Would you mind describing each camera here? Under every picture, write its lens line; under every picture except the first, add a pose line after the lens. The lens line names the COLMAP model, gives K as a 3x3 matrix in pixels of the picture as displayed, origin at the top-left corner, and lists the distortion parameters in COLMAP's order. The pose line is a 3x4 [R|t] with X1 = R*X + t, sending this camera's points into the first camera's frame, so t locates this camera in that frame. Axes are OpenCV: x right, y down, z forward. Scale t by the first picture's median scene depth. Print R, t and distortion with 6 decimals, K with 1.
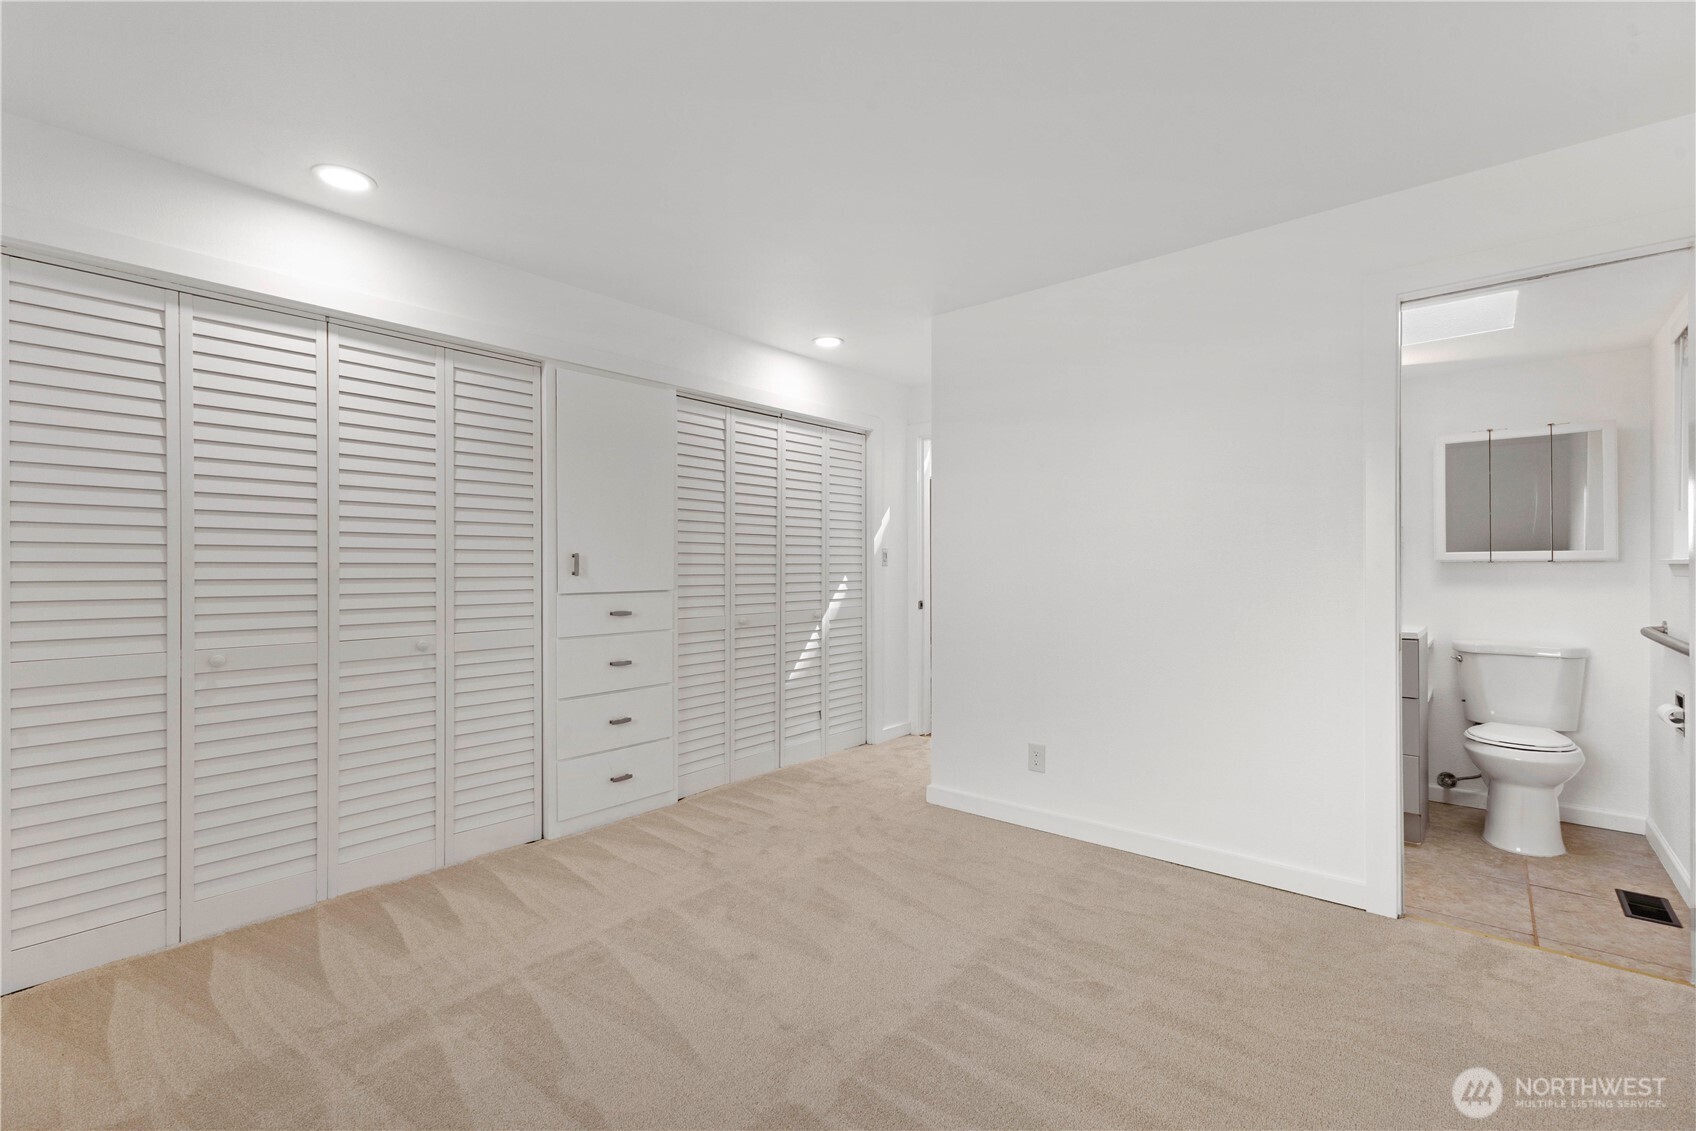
lens RADIAL K [[731.0, 0, 853.8], [0, 731.0, 559.7], [0, 0, 1]] dist [0.020868, -0.009116]
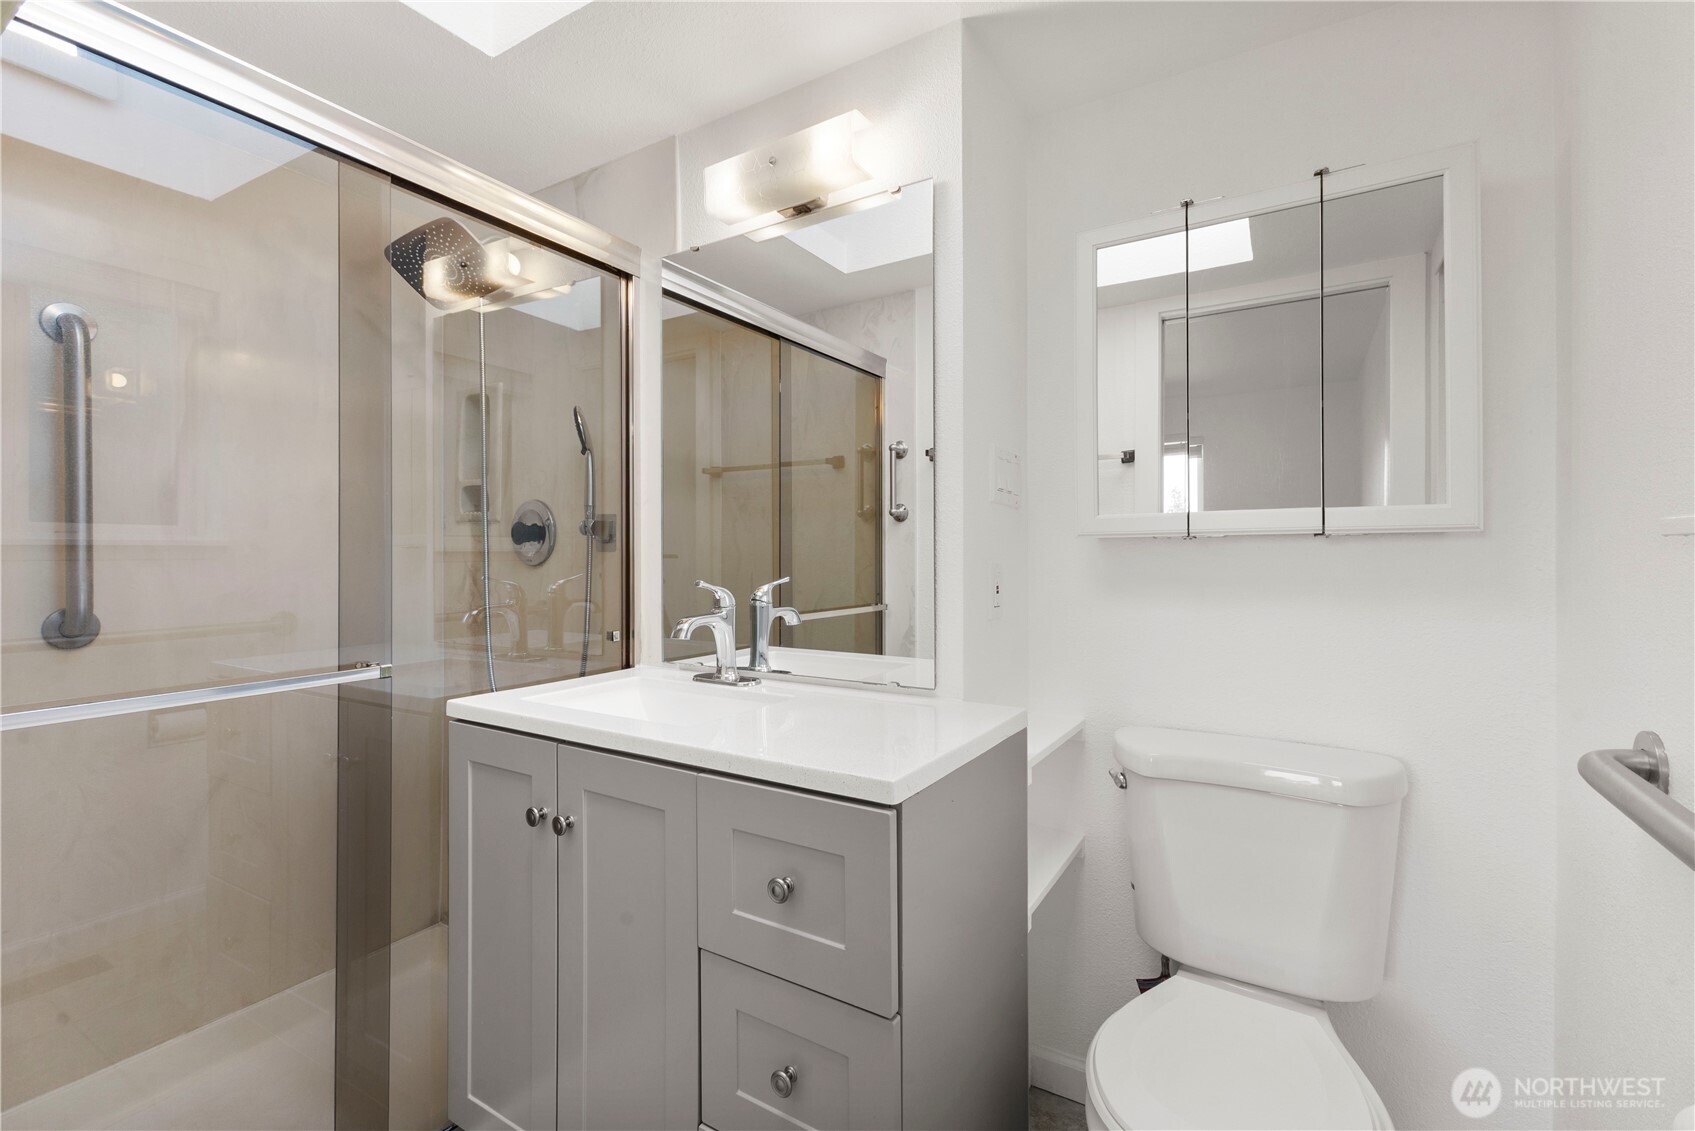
lens RADIAL K [[730.5, 0, 853.3], [0, 730.5, 559.7], [0, 0, 1]] dist [0.020868, -0.009116]
pose [[0.987349, -0.003885, 0.158517, 0.661110], [0.002484, 0.999956, 0.009039, 0.010345], [-0.158545, -0.008531, 0.987315, 0.680438]]
